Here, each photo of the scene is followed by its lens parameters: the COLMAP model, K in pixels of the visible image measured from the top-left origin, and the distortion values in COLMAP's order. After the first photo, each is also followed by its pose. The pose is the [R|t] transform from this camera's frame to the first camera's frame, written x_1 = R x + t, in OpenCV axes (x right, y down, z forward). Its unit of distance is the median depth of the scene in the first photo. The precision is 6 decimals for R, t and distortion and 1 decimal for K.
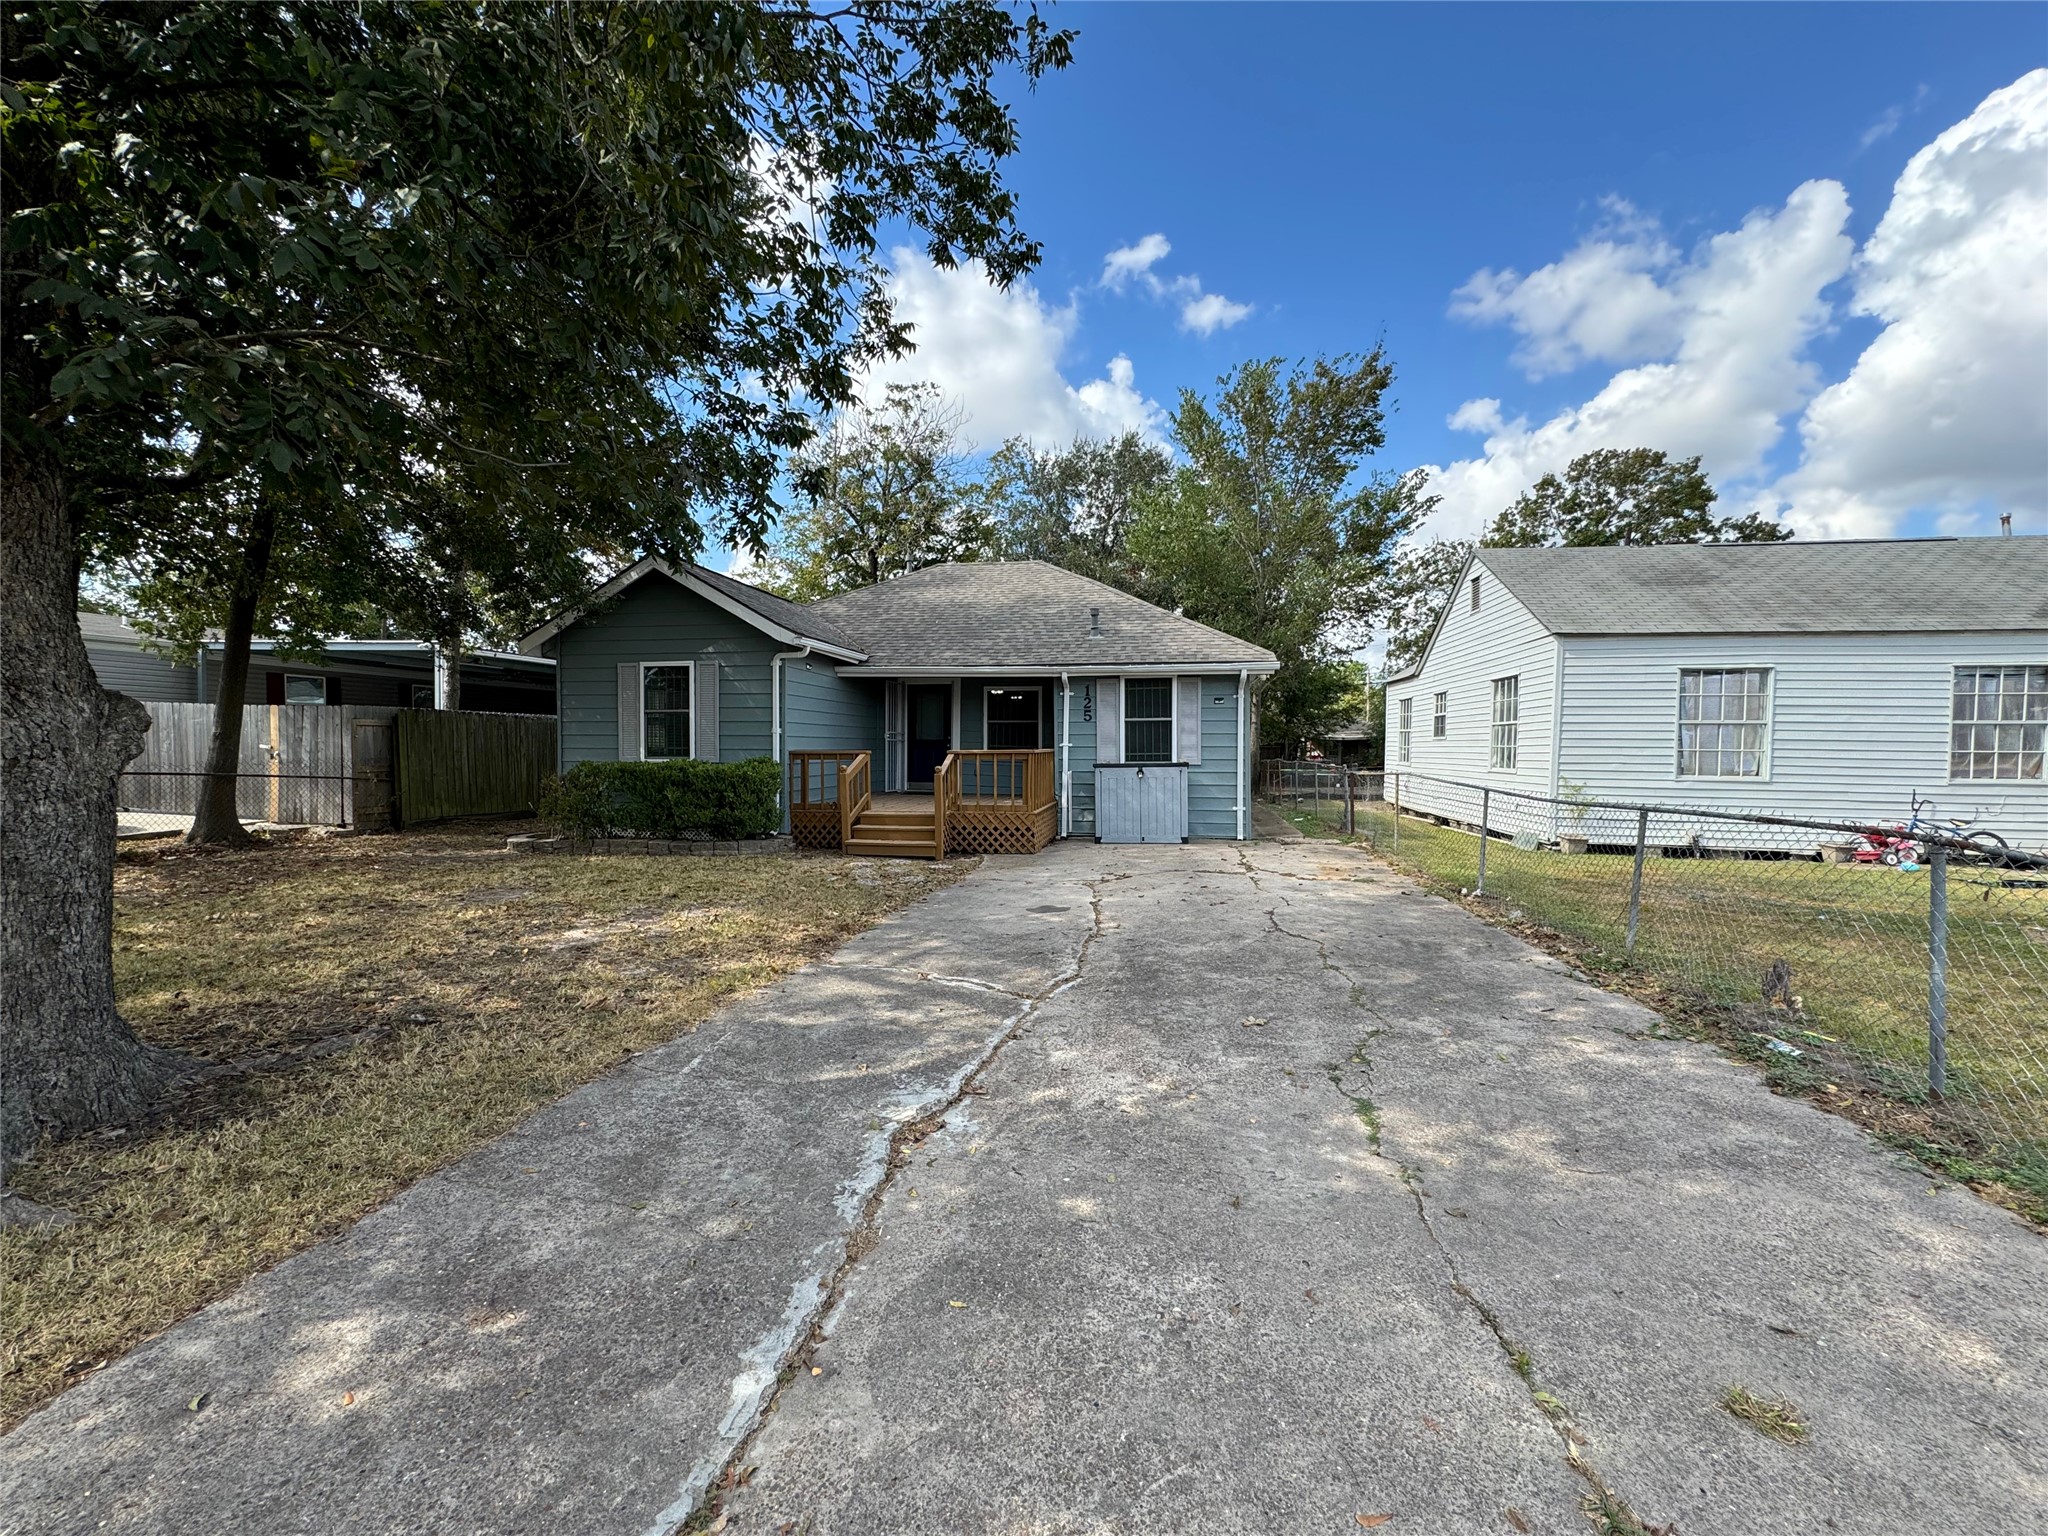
lens RADIAL K [[814.0, 0, 1020.5], [0, 814.0, 773.9], [0, 0, 1]] dist [0.000034, -0.000127]
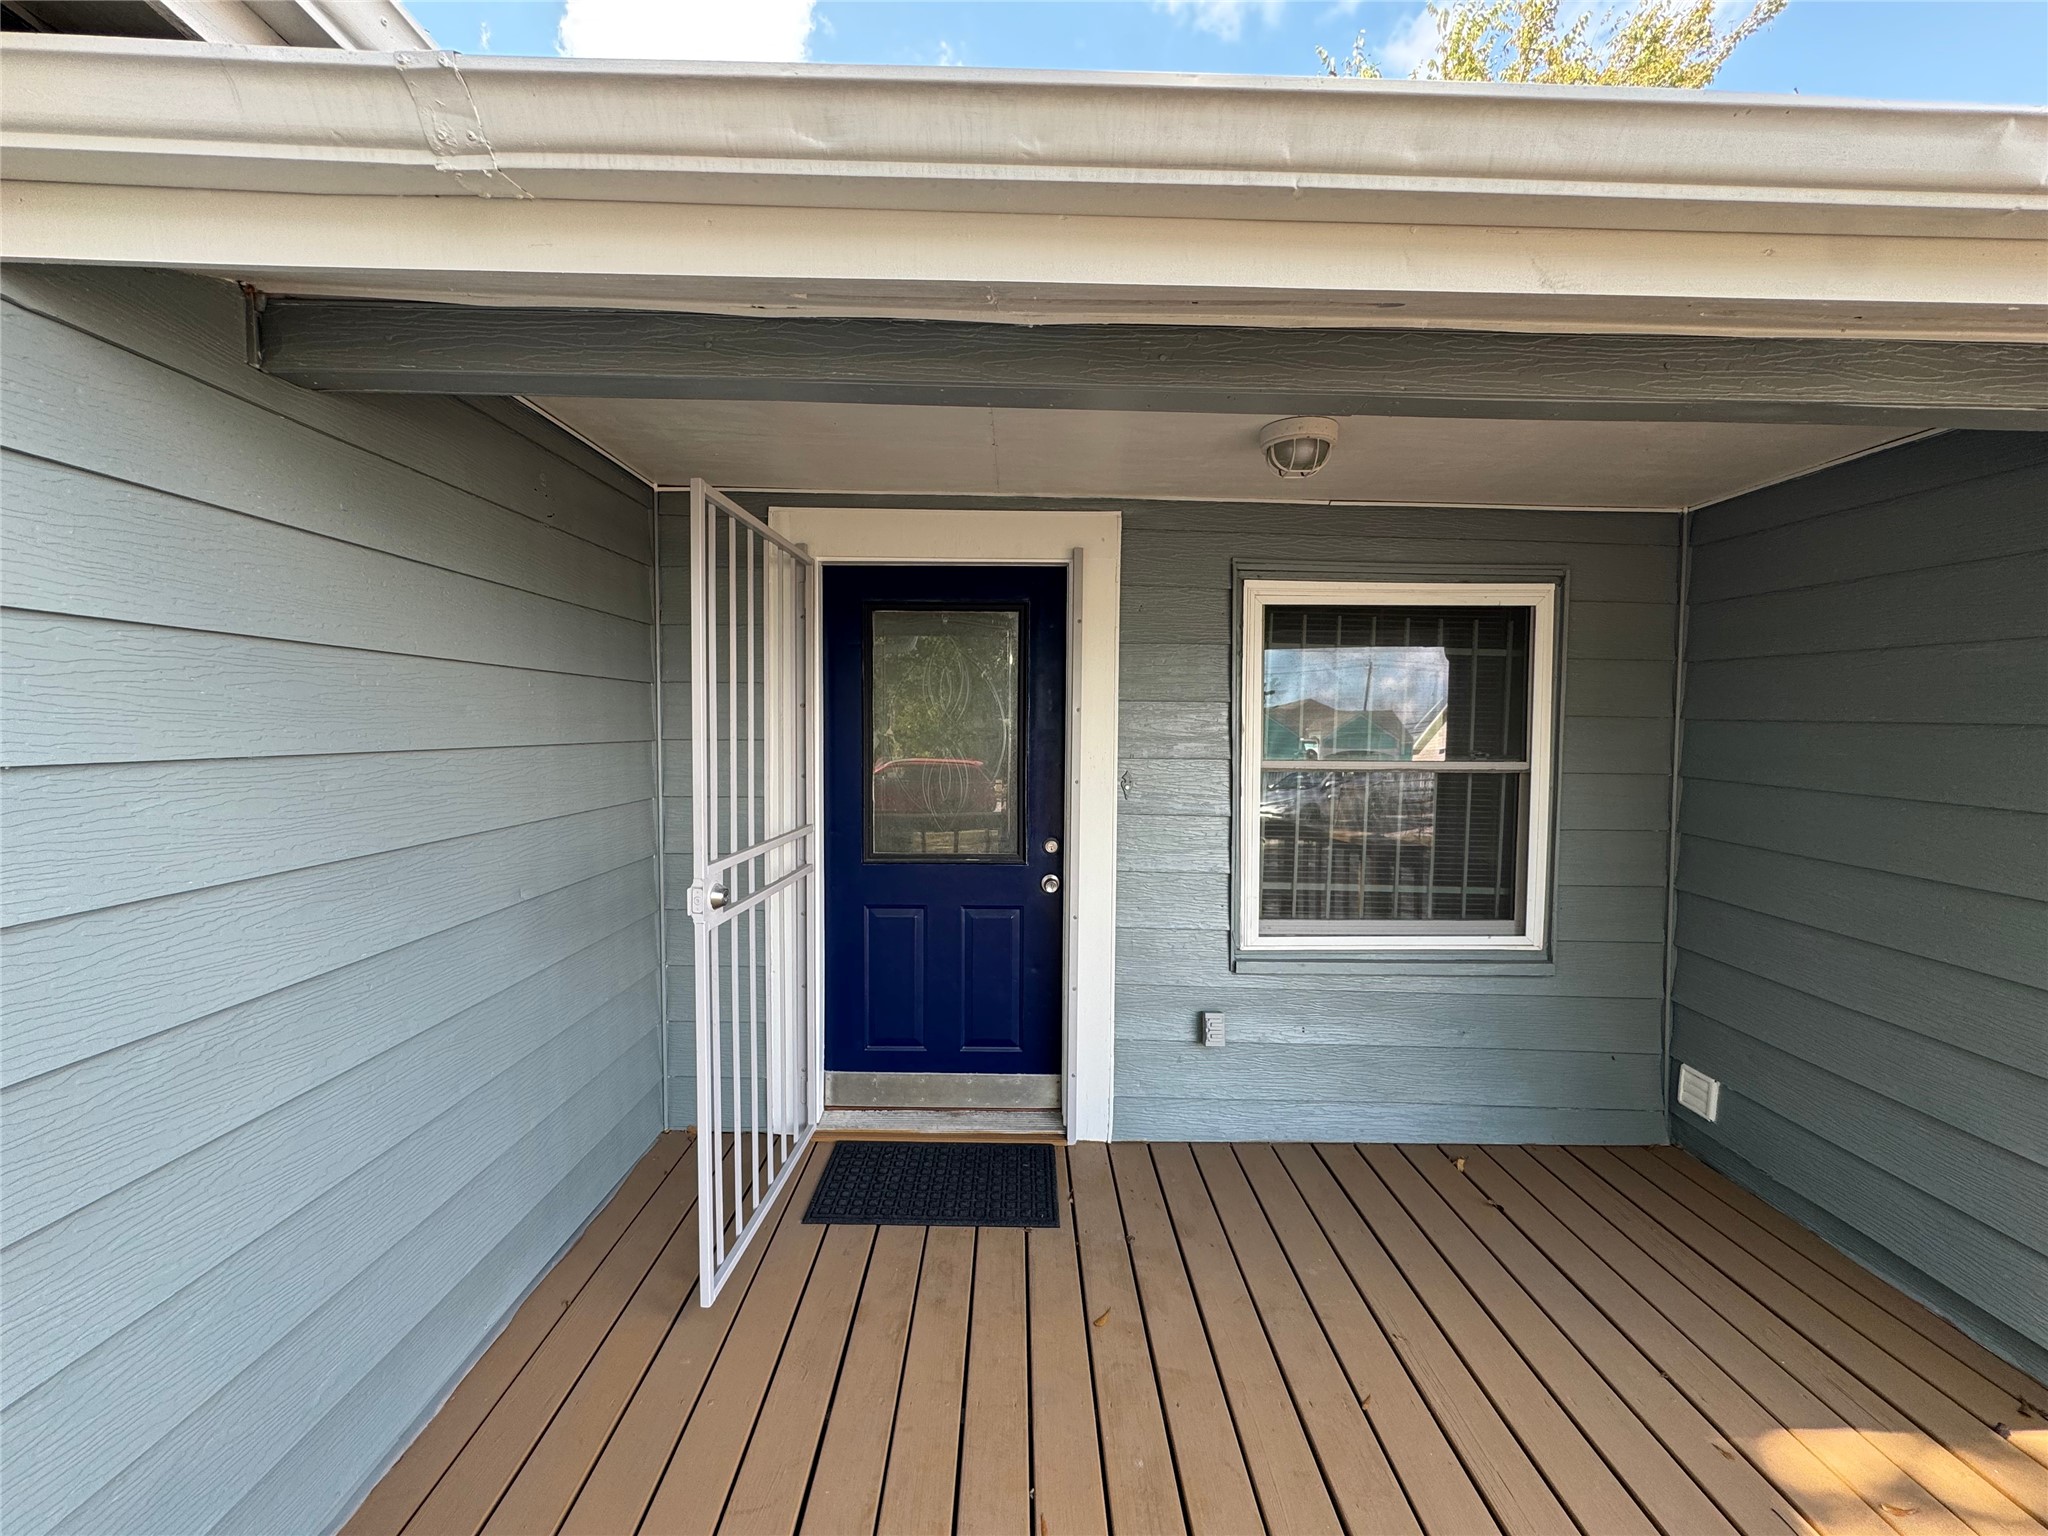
lens RADIAL K [[775.8, 0, 1024.0], [0, 775.8, 768.0], [0, 0, 1]] dist [-0.000864, -0.000117]
pose [[0.978239, -0.012862, 0.207084, -0.156704], [0.010647, 0.999874, 0.011806, -0.076555], [-0.207209, -0.009344, 0.978252, 0.974716]]
